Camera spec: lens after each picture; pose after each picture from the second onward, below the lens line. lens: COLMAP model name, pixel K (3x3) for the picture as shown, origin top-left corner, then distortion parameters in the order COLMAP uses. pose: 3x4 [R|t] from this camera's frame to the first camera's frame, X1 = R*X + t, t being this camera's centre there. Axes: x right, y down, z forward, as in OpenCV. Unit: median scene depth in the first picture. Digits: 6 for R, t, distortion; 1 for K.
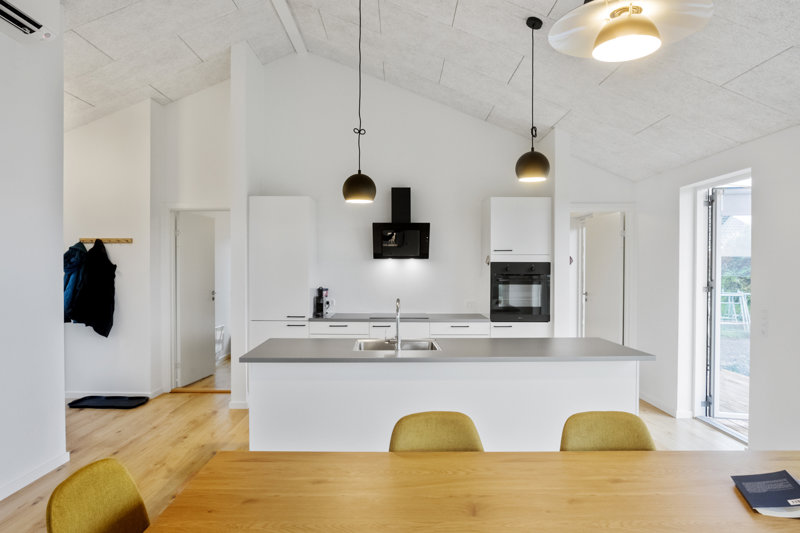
lens RADIAL K [[506.5, 0, 399.7], [0, 506.5, 270.0], [0, 0, 1]] dist [-0.016644, 0.001219]
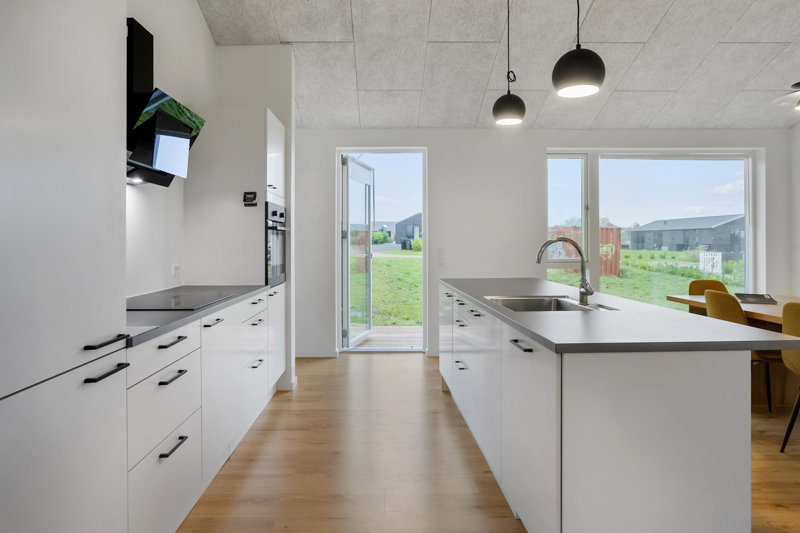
lens RADIAL K [[483.5, 0, 398.9], [0, 483.5, 241.6], [0, 0, 1]] dist [-0.002270, 0.000012]
pose [[-0.031510, -0.003312, 0.999498, -0.481022], [0.017130, 0.999846, 0.003853, 0.038488], [-0.999357, 0.017243, -0.031449, 0.850306]]
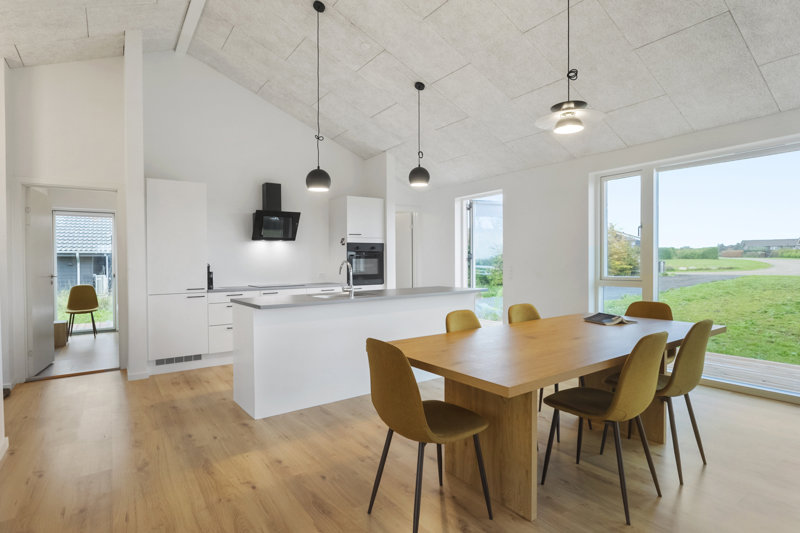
lens RADIAL K [[427.1, 0, 400.0], [0, 427.1, 266.5], [0, 0, 1]] dist [-0.000152, 0.001555]
pose [[0.815590, -0.020424, 0.578270, -0.383701], [0.021308, 0.999759, 0.005259, 0.046815], [-0.578238, 0.008033, 0.815828, -0.038130]]
